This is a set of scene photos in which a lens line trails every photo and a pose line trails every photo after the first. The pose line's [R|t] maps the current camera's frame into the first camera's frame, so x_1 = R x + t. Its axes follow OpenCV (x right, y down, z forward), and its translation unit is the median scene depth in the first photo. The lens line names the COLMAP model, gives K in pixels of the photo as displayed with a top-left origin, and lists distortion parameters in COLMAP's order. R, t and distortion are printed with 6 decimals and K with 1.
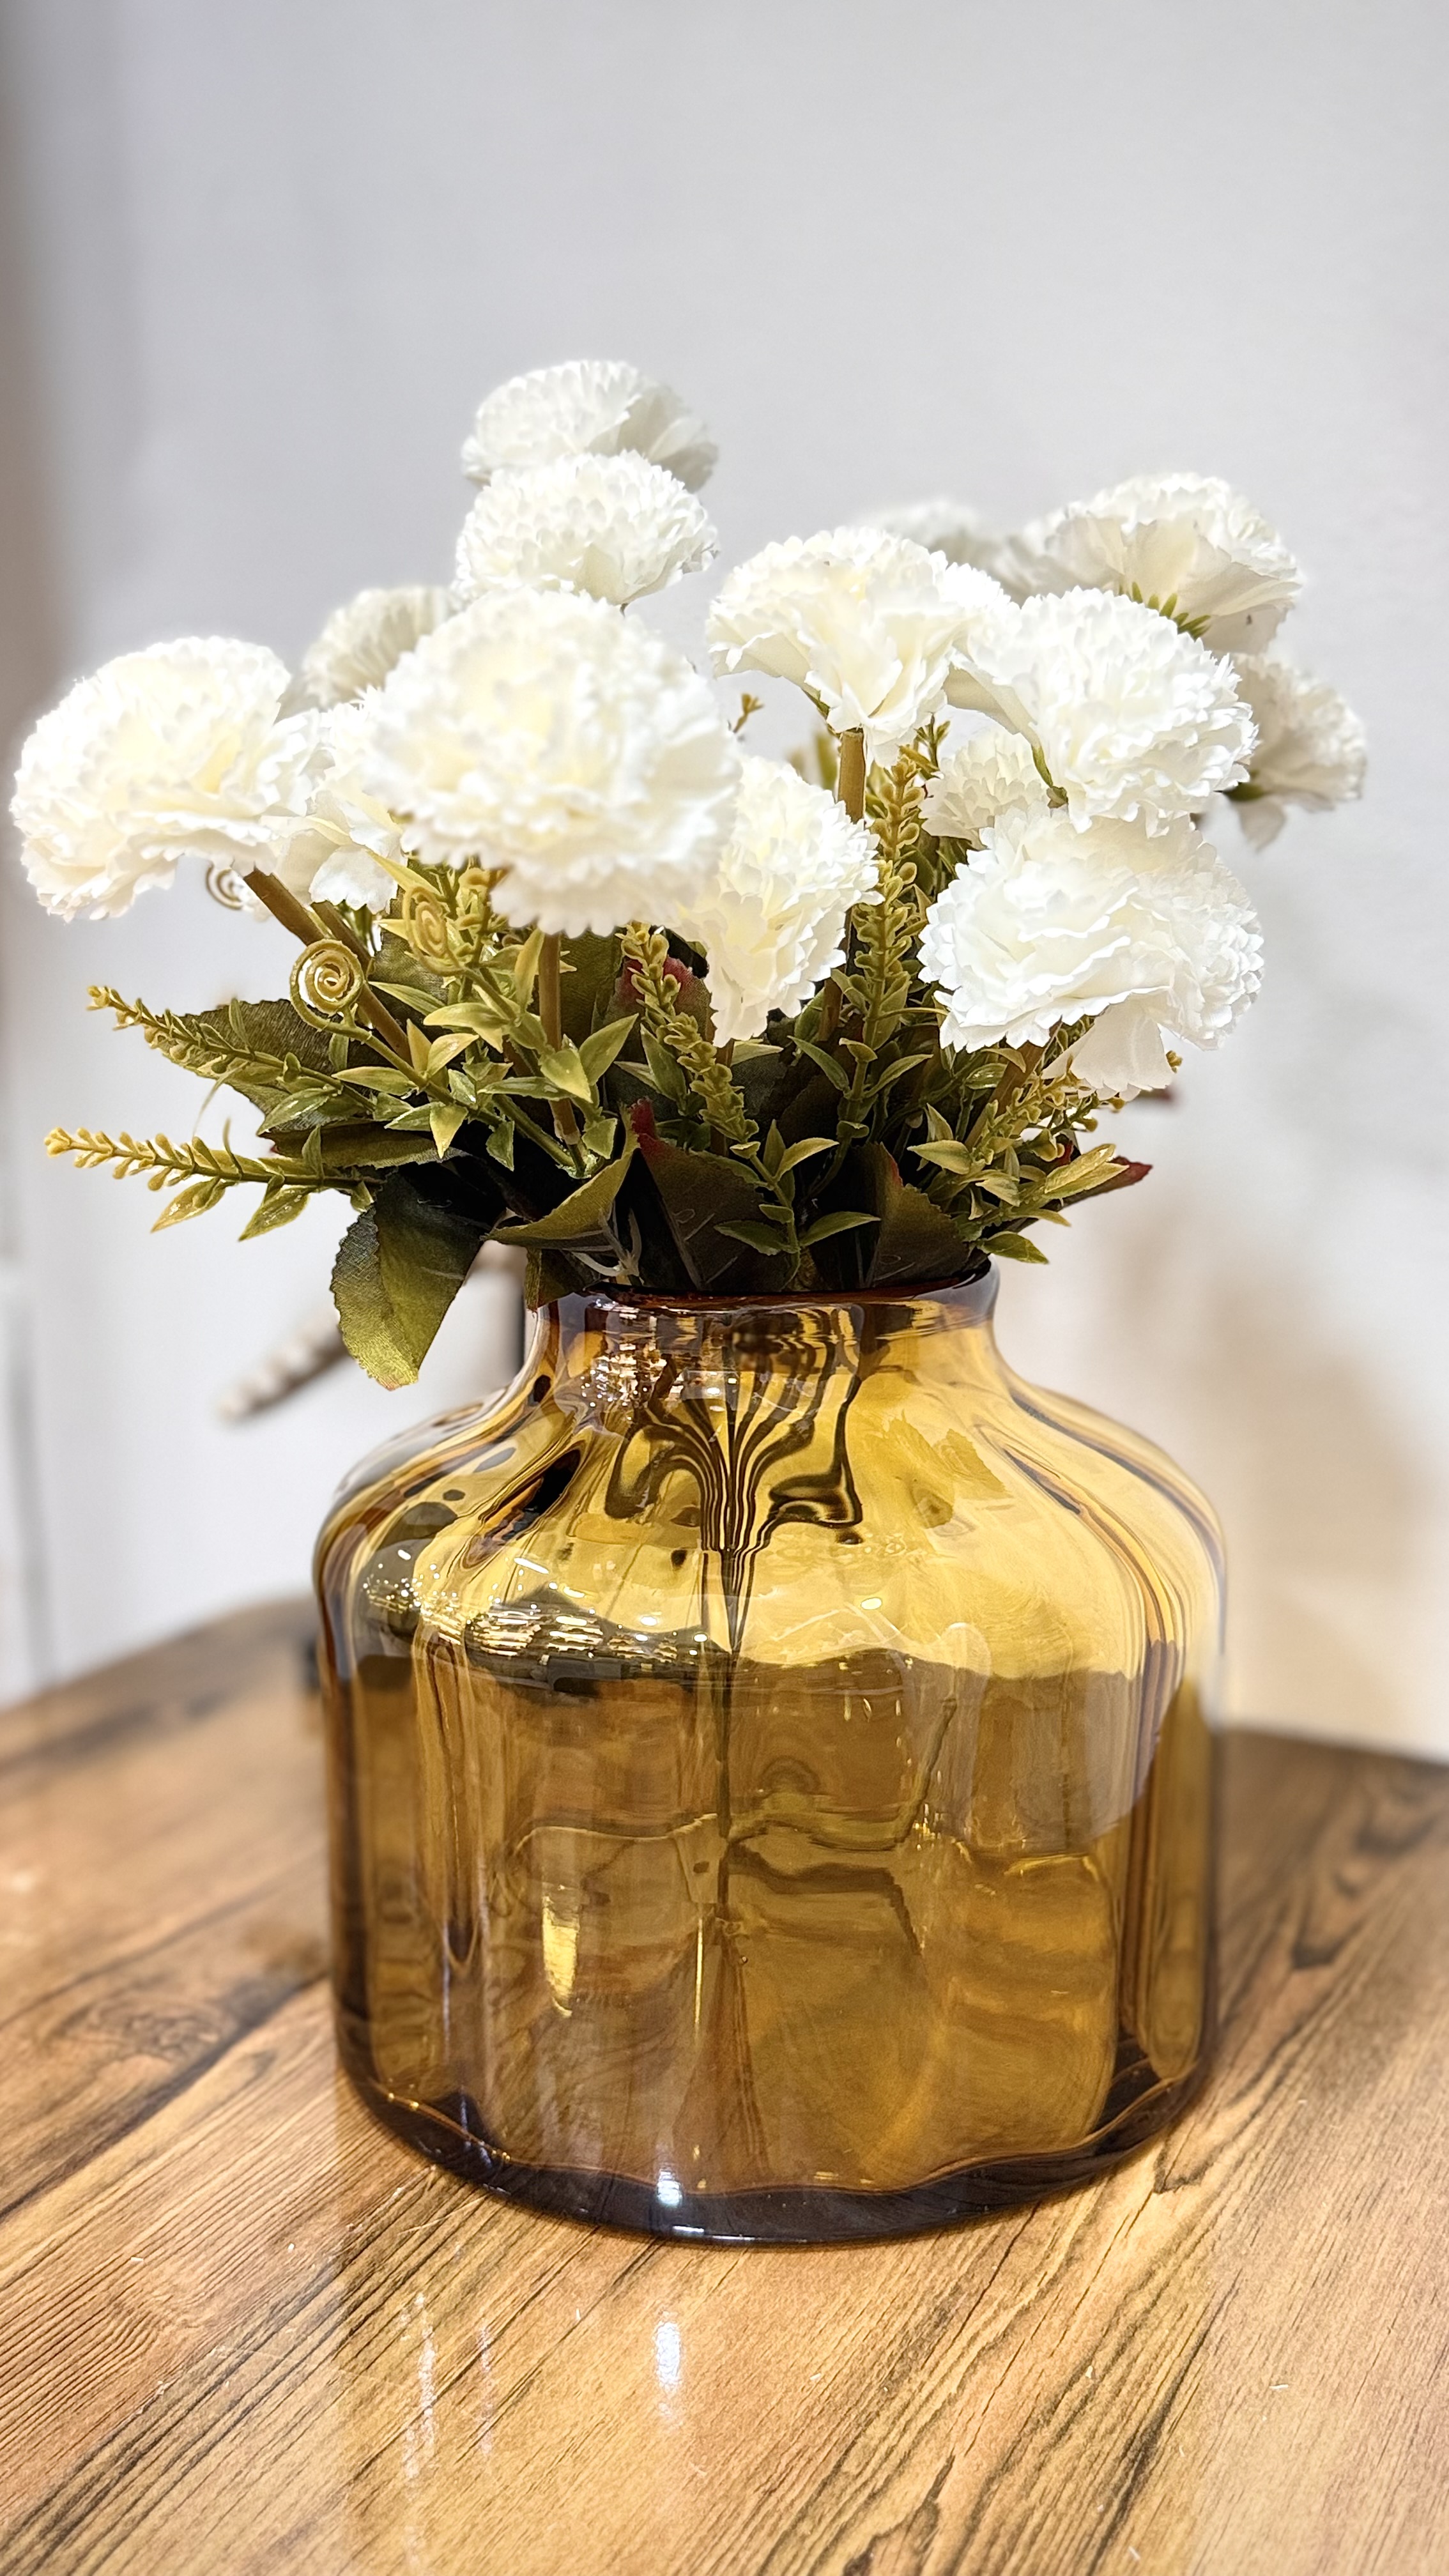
lens RADIAL K [[2424.7, 0, 746.9], [0, 2424.7, 1279.9], [0, 0, 1]] dist [-0.047230, 0.000000]
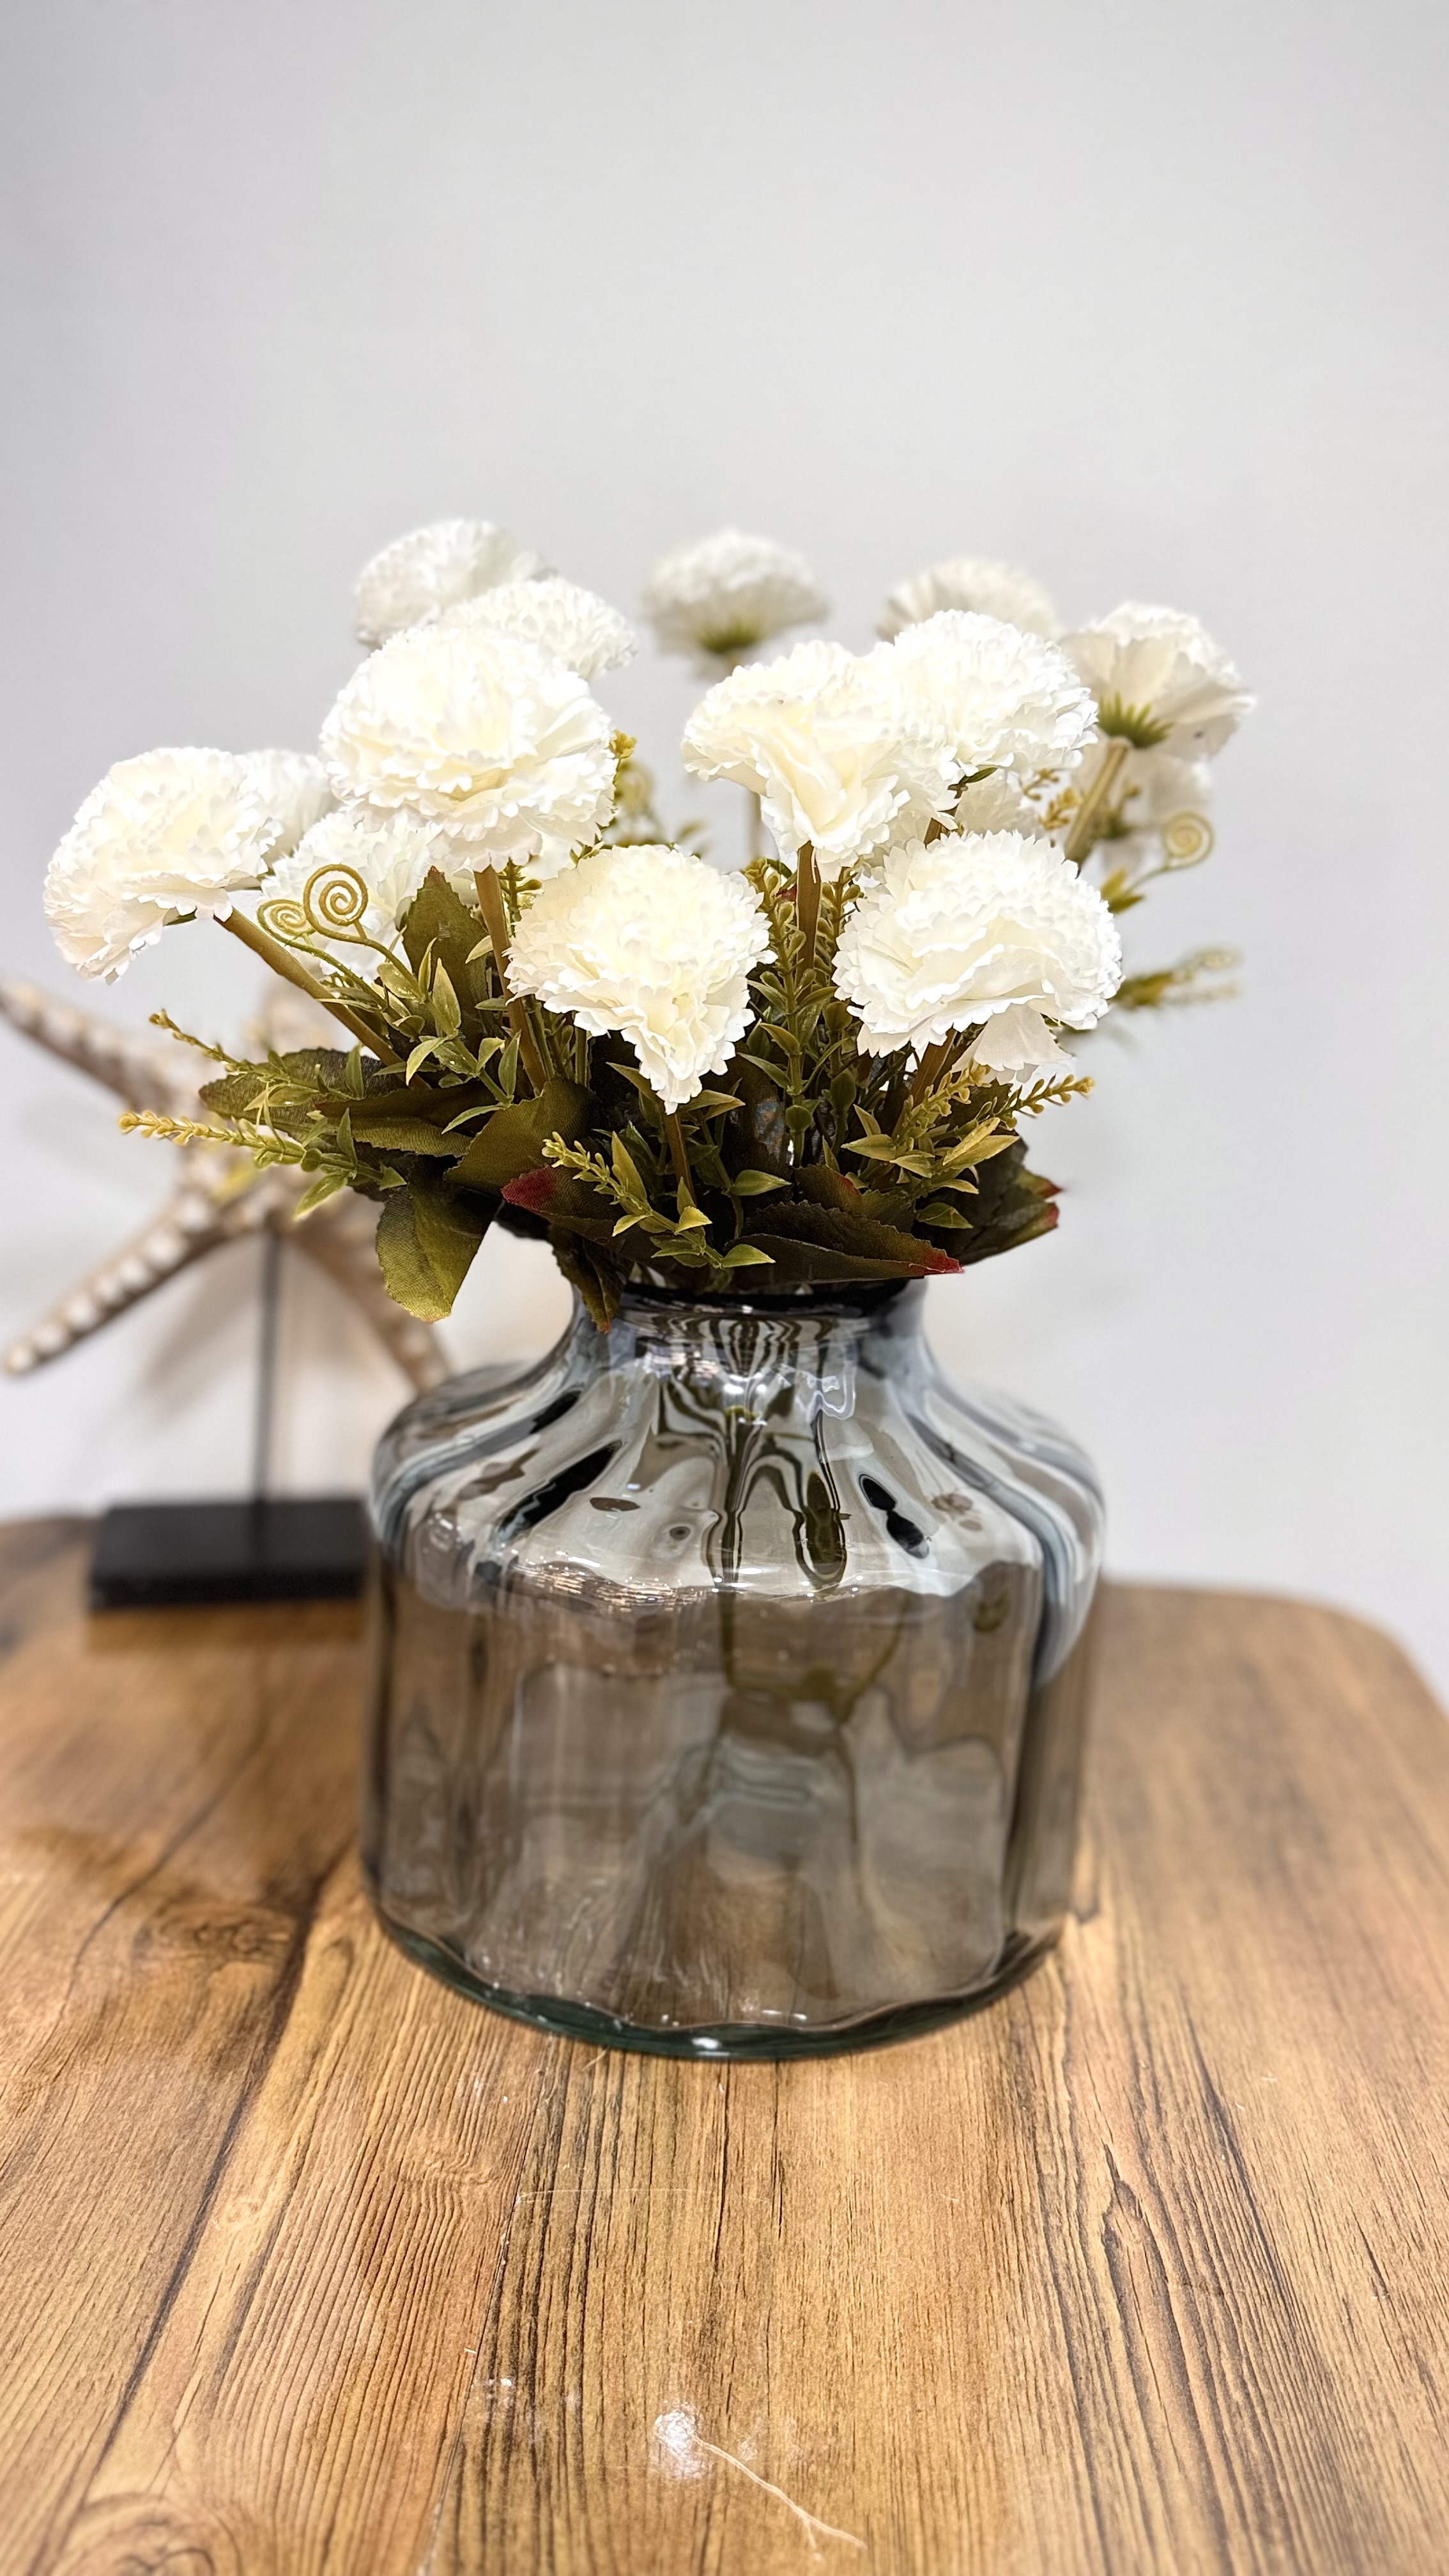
lens RADIAL K [[2014.1, 0, 763.2], [0, 2014.1, 1145.4], [0, 0, 1]] dist [-0.038488, 0.002777]
pose [[0.904845, -0.008593, 0.425655, -0.557321], [0.009791, 0.999952, -0.000626, -0.074981], [-0.425629, 0.004734, 0.904885, 0.058339]]
